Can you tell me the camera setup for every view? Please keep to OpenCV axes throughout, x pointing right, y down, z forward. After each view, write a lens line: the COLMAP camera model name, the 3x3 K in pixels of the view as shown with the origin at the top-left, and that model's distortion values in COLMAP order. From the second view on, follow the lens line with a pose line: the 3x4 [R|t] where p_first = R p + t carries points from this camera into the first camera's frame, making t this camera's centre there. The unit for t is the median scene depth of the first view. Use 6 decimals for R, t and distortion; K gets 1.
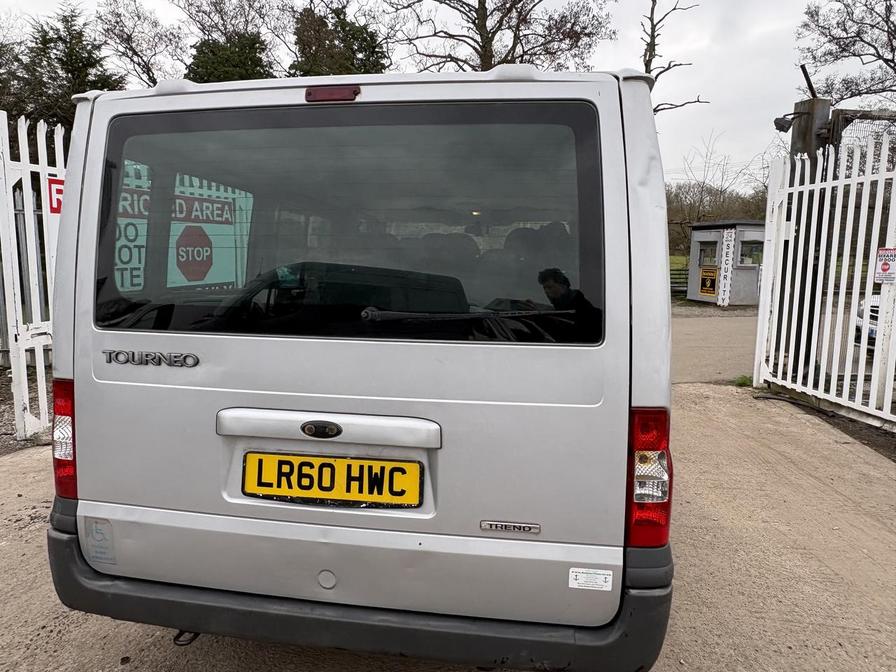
lens RADIAL K [[589.0, 0, 450.9], [0, 589.0, 326.9], [0, 0, 1]] dist [0.000564, 0.003230]
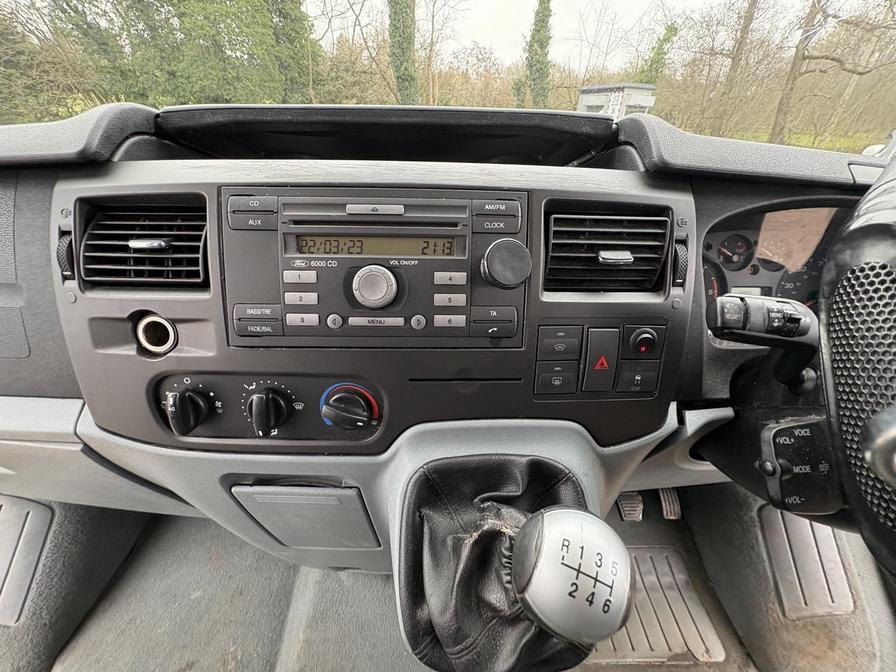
lens RADIAL K [[357.0, 0, 448.5], [0, 357.0, 334.5], [0, 0, 1]] dist [-0.001277, 0.000514]
pose [[0.984085, -0.083804, 0.156696, 0.097866], [0.012973, 0.913338, 0.406996, -0.202668], [-0.177224, -0.398486, 0.899889, 2.047753]]
